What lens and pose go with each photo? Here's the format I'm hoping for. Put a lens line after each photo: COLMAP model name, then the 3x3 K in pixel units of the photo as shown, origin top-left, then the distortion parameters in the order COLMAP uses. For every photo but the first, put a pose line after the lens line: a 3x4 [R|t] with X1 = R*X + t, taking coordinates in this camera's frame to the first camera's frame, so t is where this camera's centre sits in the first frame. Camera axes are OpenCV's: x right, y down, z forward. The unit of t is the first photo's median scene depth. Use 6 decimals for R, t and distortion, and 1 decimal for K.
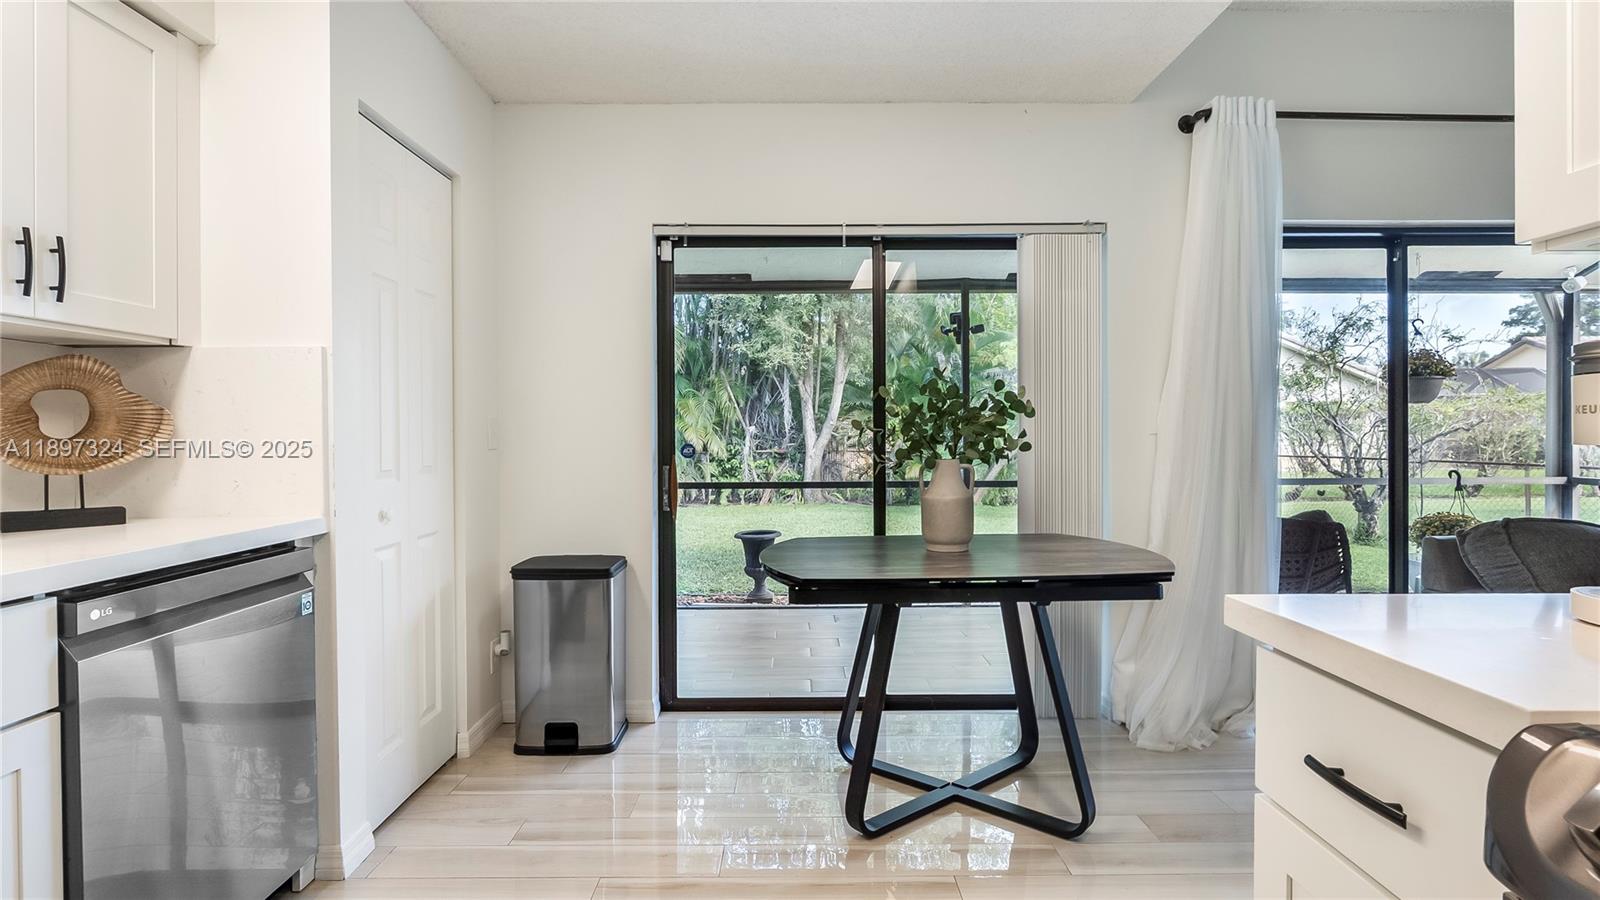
lens RADIAL K [[747.5, 0, 802.1], [0, 747.5, 439.3], [0, 0, 1]] dist [-0.002157, 0.000898]
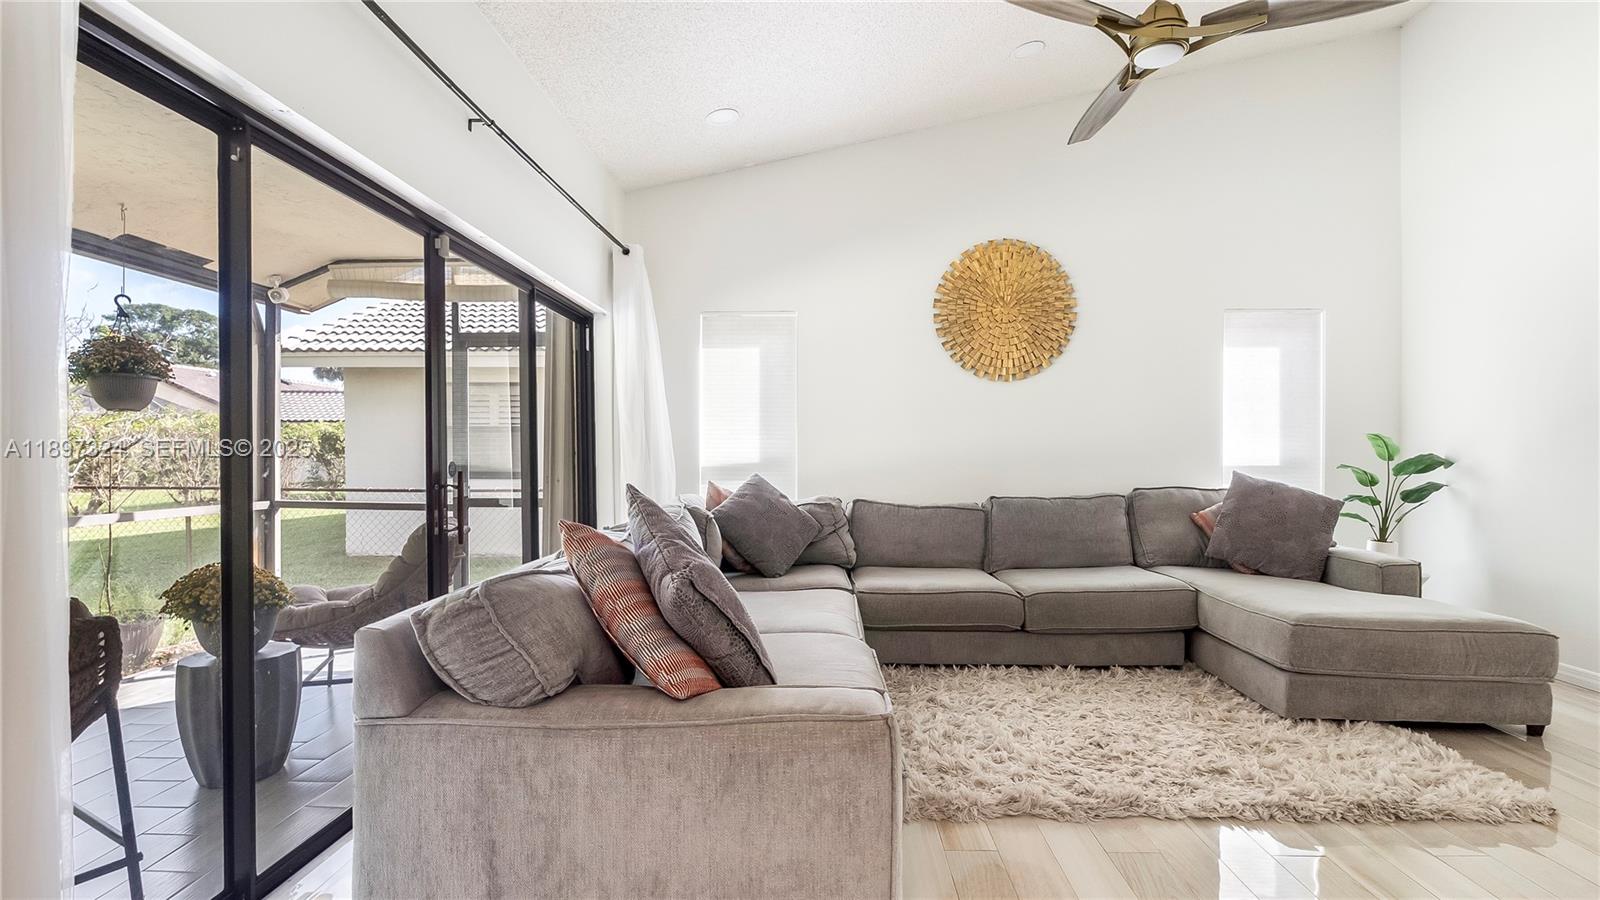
lens RADIAL K [[747.5, 0, 800.3], [0, 747.5, 459.0], [0, 0, 1]] dist [-0.002157, 0.000898]
pose [[0.046123, -0.001527, 0.998935, 0.072582], [0.003080, 0.999994, 0.001387, -0.000733], [-0.998931, 0.003012, 0.046127, 0.169223]]
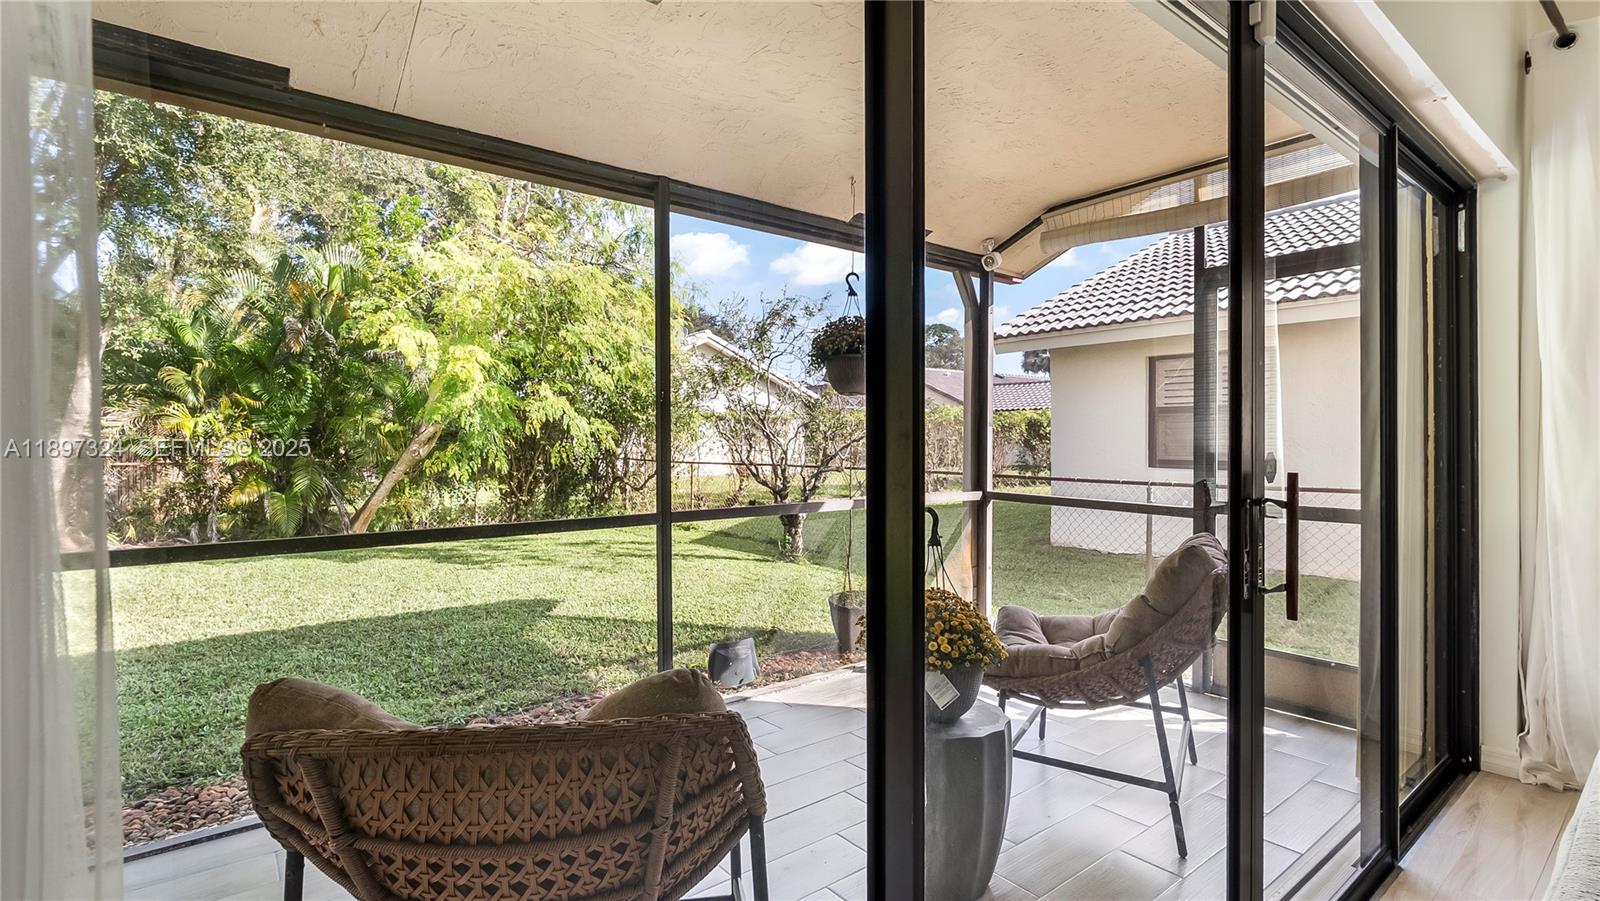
lens RADIAL K [[747.5, 0, 804.3], [0, 747.5, 451.3], [0, 0, 1]] dist [-0.002157, 0.000898]
pose [[0.786389, -0.004795, 0.617712, 0.195097], [-0.001216, 0.999956, 0.009310, -0.001475], [-0.617730, -0.008072, 0.786349, 0.260389]]
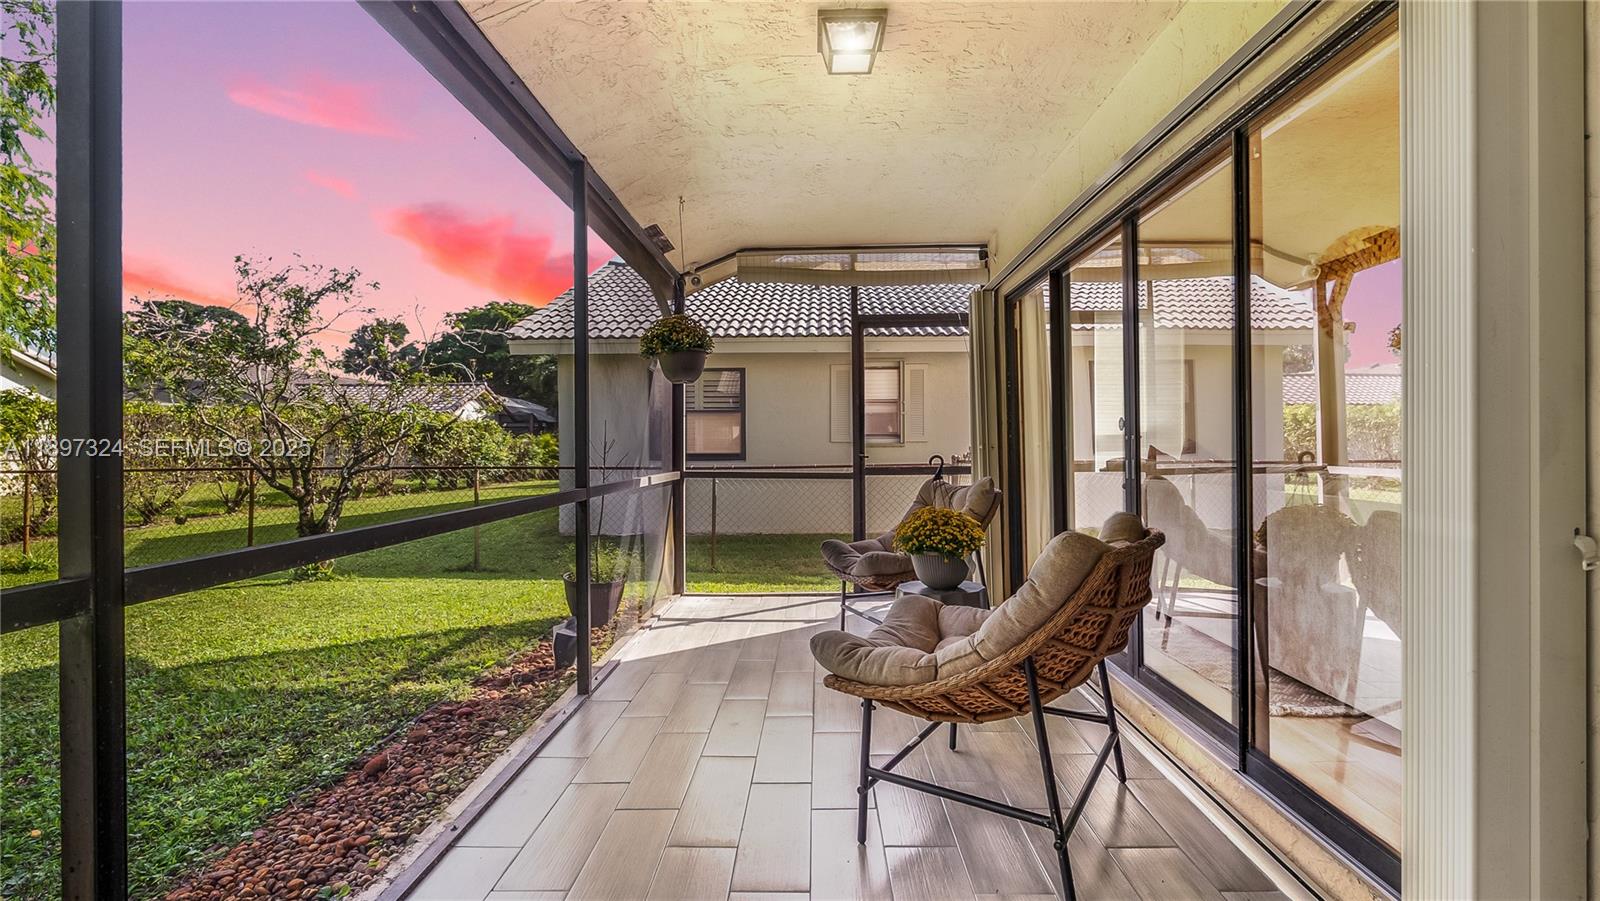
lens RADIAL K [[747.5, 0, 786.6], [0, 747.5, 440.7], [0, 0, 1]] dist [-0.002157, 0.000898]
pose [[0.033232, 0.015203, 0.999332, 0.015350], [0.008797, 0.999841, -0.015504, 0.014683], [-0.999409, 0.009306, 0.033093, 0.465832]]
